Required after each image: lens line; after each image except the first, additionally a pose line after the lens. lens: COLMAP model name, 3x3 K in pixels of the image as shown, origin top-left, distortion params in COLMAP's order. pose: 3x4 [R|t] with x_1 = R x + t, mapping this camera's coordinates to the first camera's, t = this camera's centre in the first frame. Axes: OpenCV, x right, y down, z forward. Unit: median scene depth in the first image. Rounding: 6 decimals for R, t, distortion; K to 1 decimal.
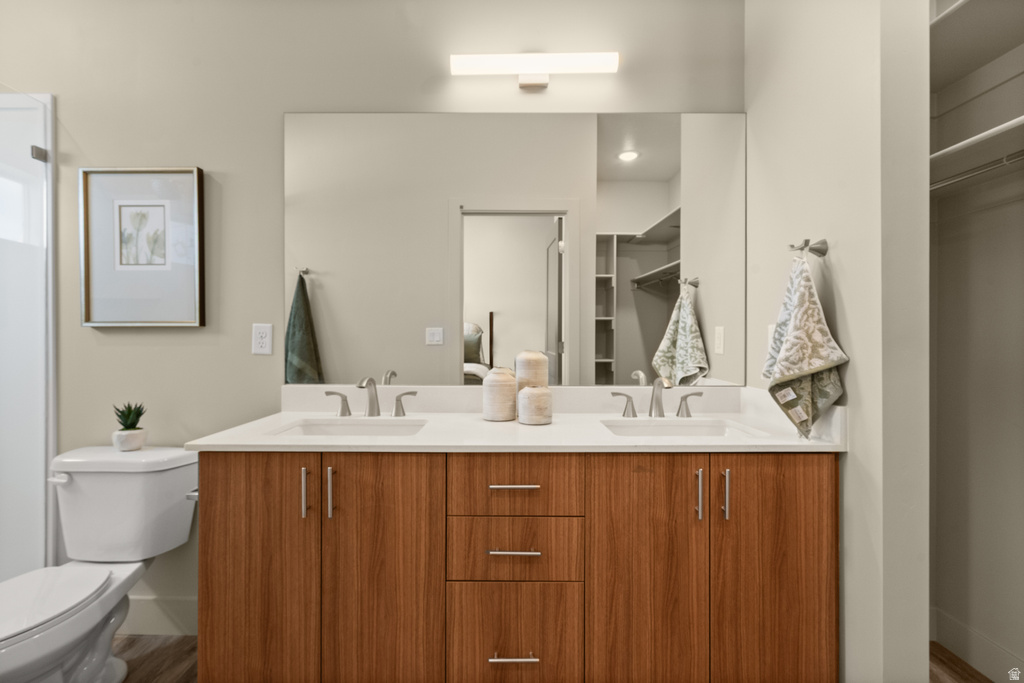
lens RADIAL K [[475.7, 0, 508.6], [0, 475.7, 335.5], [0, 0, 1]] dist [-0.001762, 0.000773]
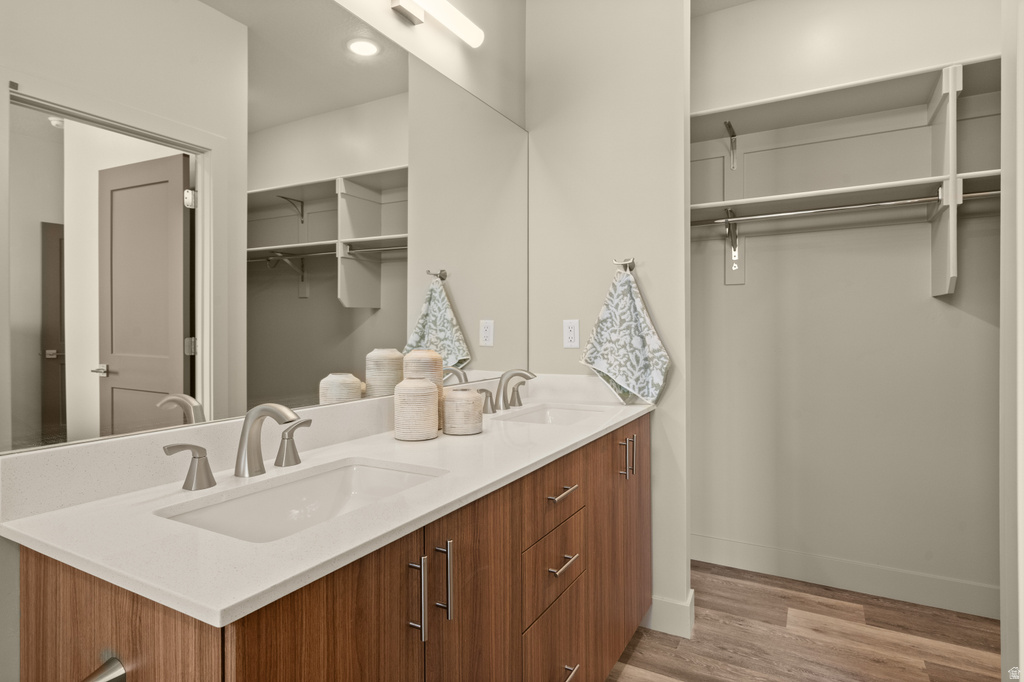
lens RADIAL K [[555.1, 0, 514.2], [0, 555.1, 337.2], [0, 0, 1]] dist [0.019803, -0.001200]
pose [[0.480734, -0.020571, 0.876625, -0.963237], [0.003942, 0.999765, 0.021298, -0.012763], [-0.876857, -0.006783, 0.480703, 0.551941]]
